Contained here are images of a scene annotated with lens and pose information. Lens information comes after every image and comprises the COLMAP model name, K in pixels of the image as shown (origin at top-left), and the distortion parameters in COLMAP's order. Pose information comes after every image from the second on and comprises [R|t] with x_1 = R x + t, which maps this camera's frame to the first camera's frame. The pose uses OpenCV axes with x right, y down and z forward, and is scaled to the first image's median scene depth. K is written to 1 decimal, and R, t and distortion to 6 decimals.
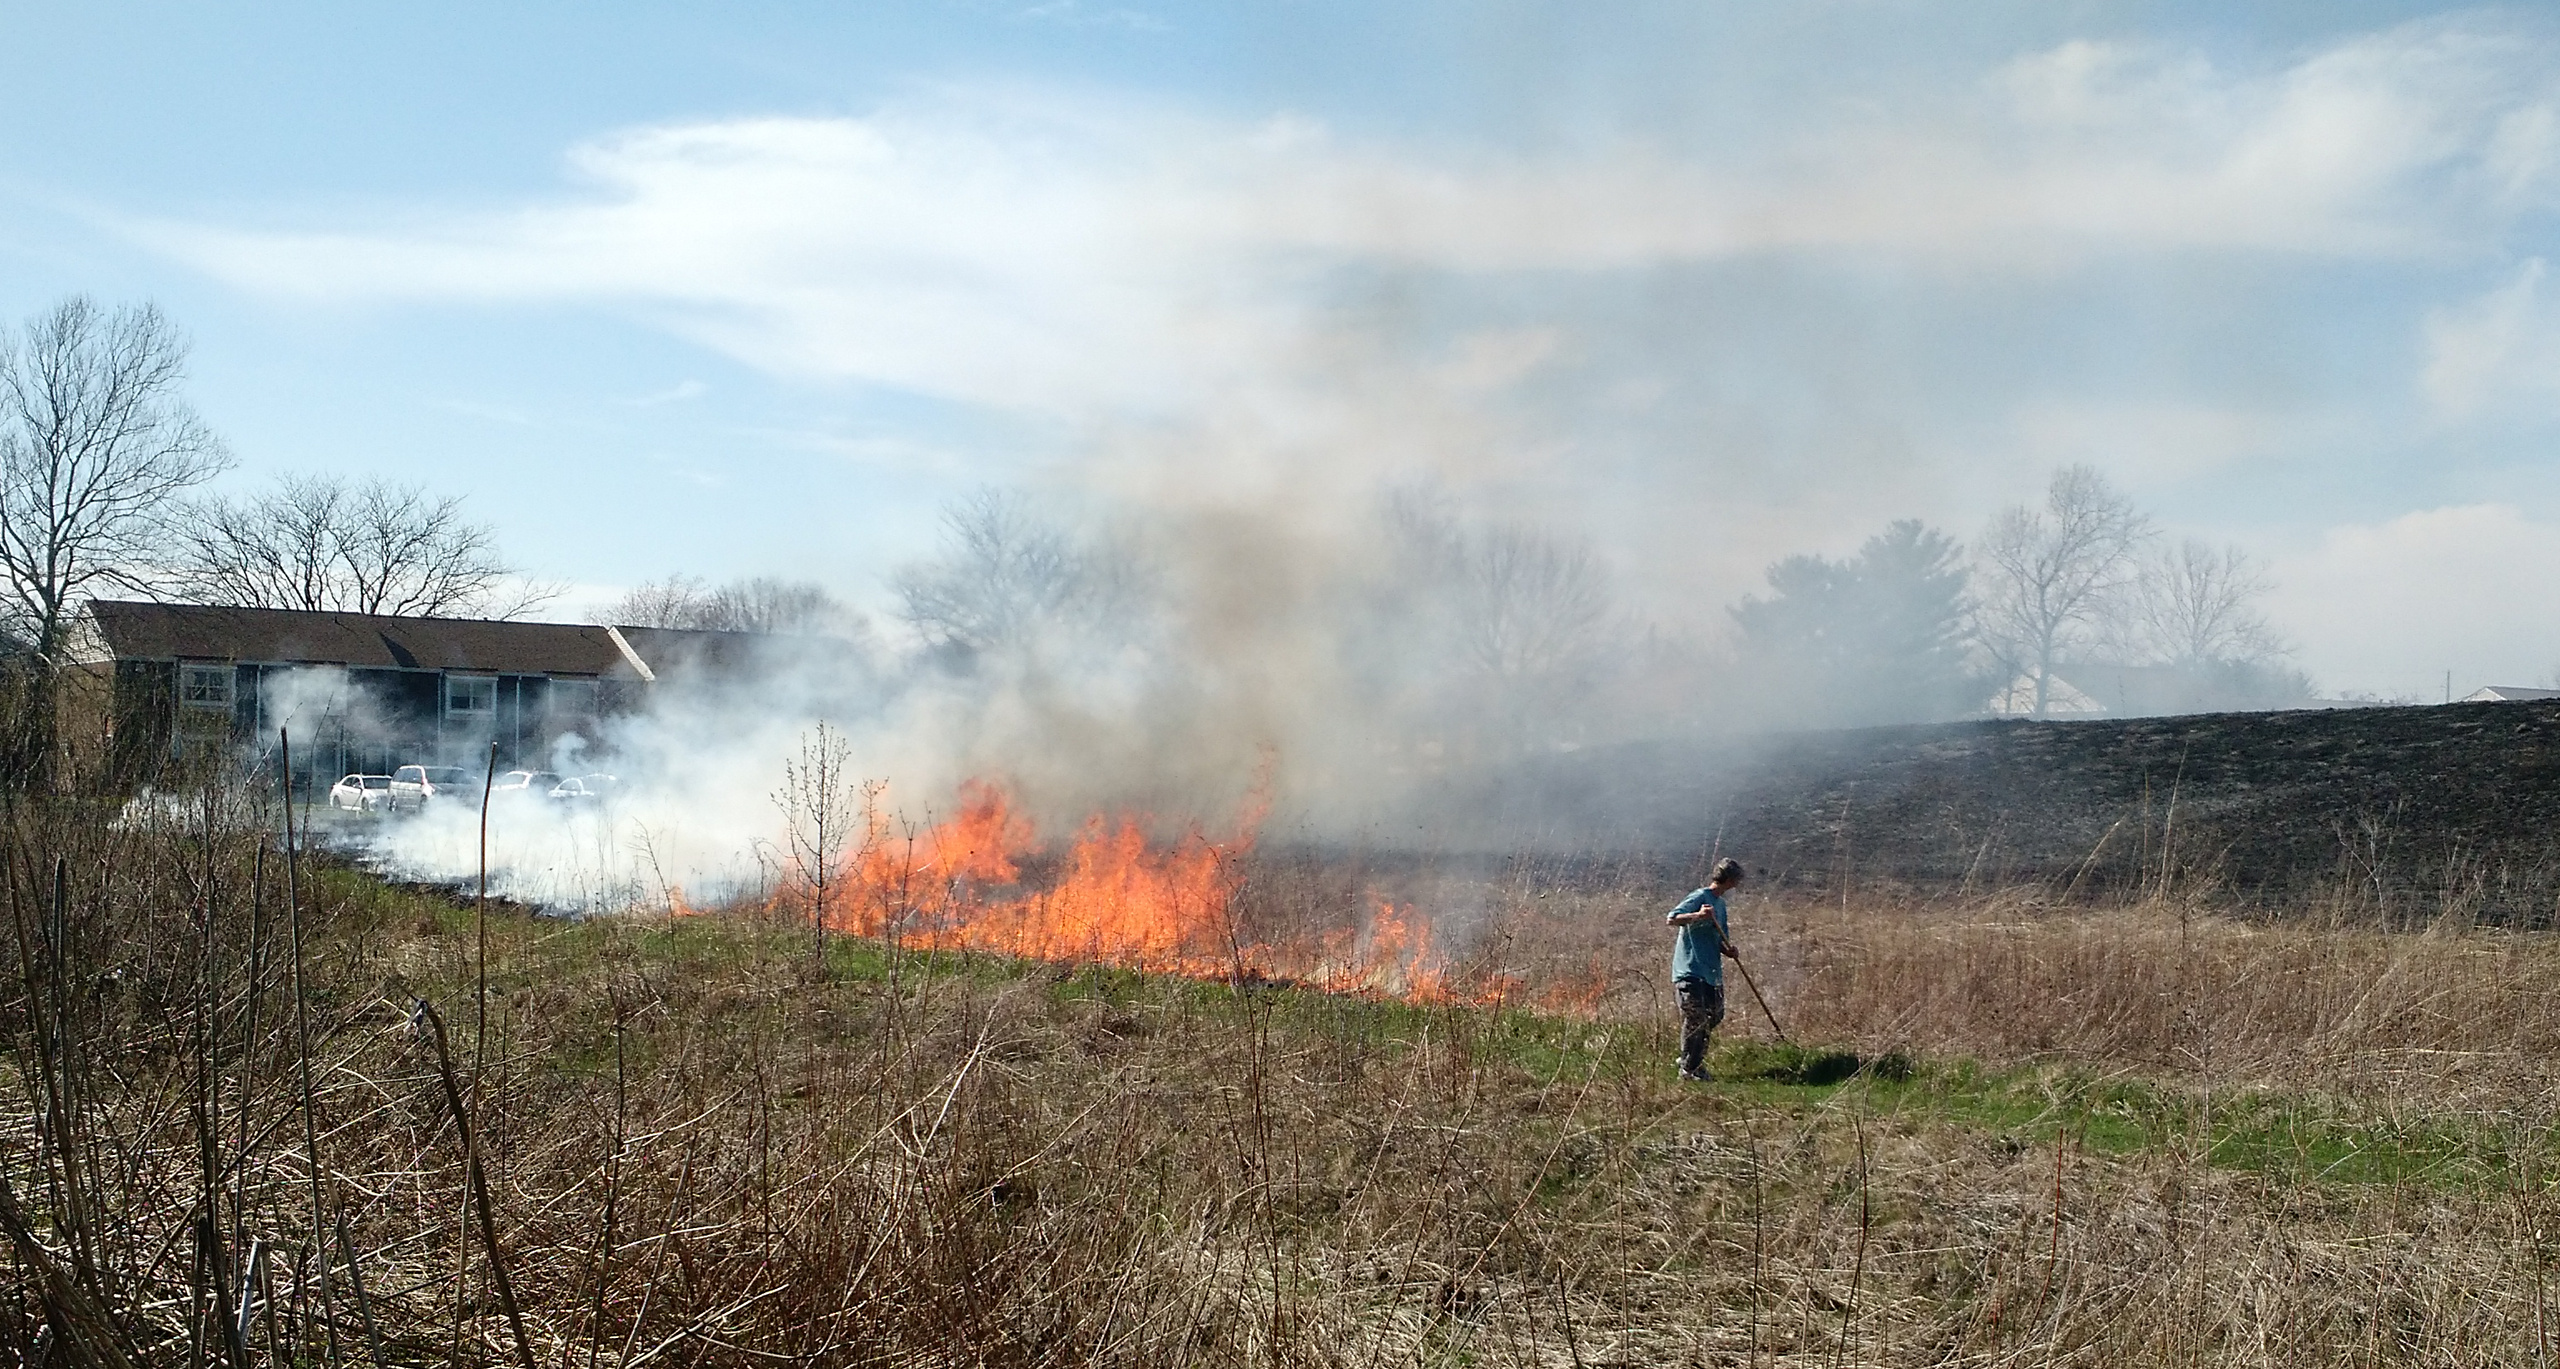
lens RADIAL K [[3507.9, 0, 1280.0], [0, 3507.9, 684.5], [0, 0, 1]] dist [0.035200, 0.022506]
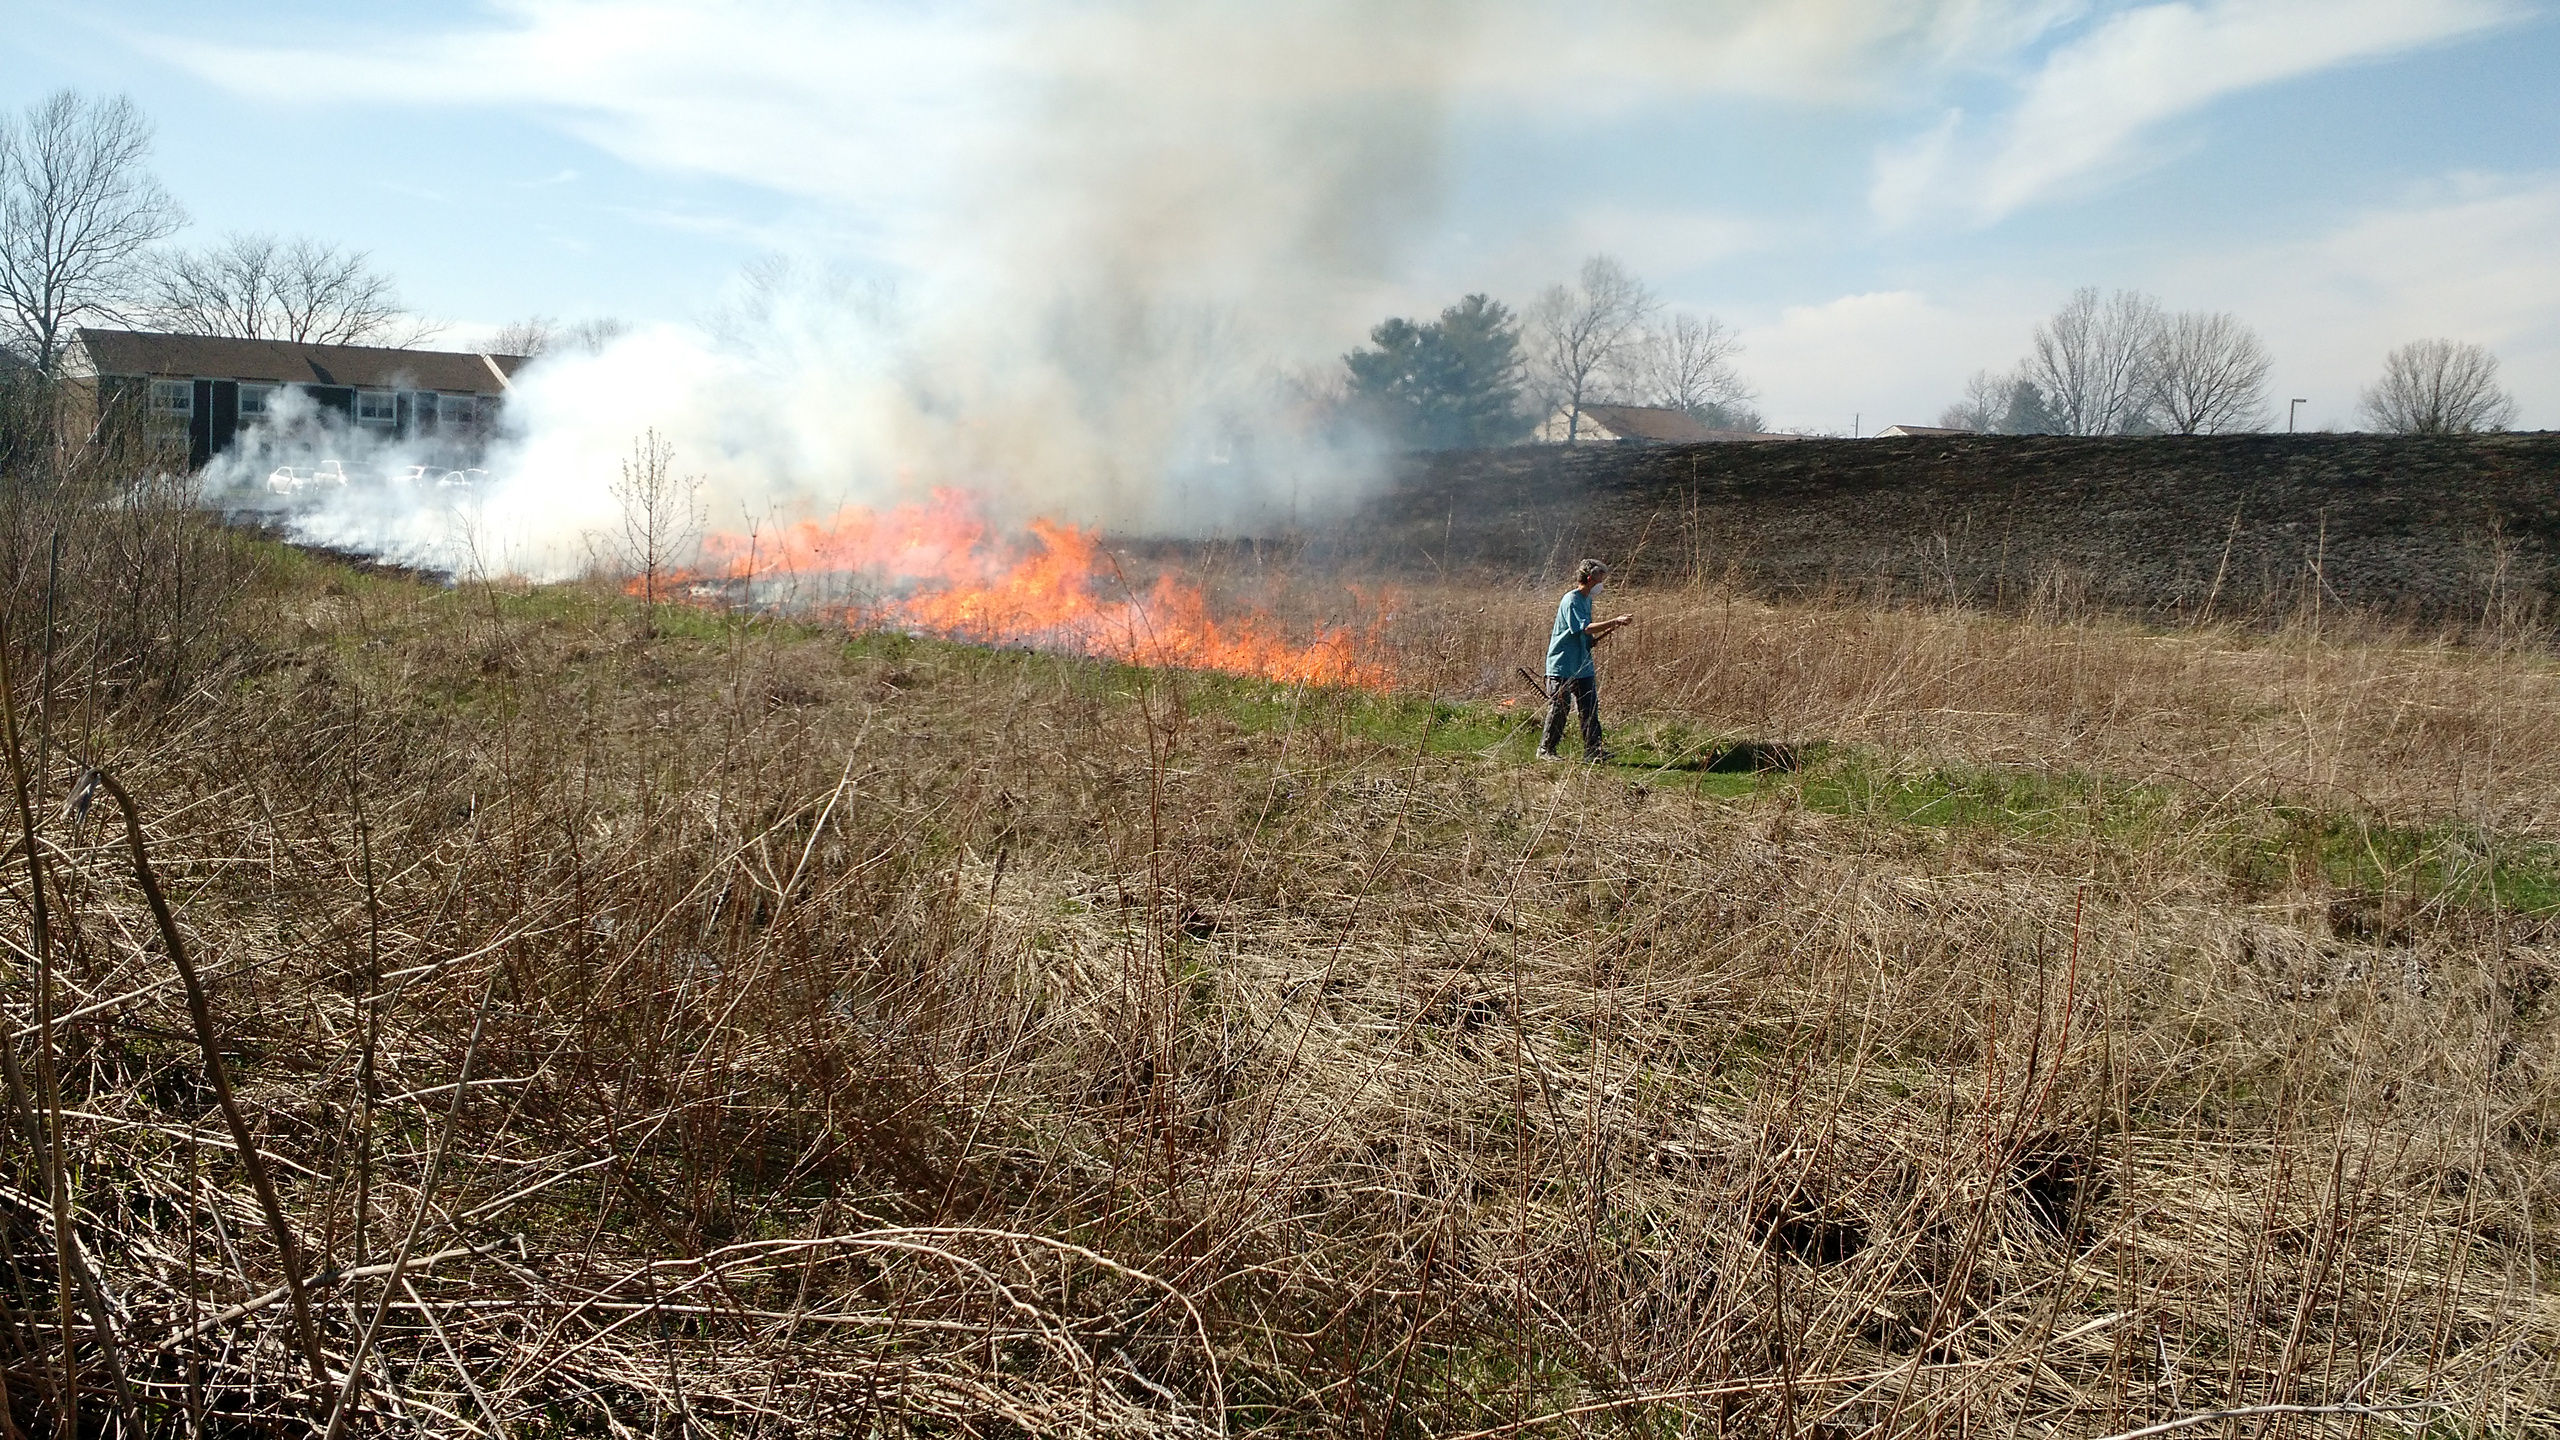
lens RADIAL K [[3053.9, 0, 1280.0], [0, 3053.9, 720.0], [0, 0, 1]] dist [0.063881, -0.535532]
pose [[0.997246, 0.009366, 0.073567, 0.018507], [-0.017005, 0.994441, 0.103910, -0.004572], [-0.072185, -0.104875, 0.991862, -0.144879]]
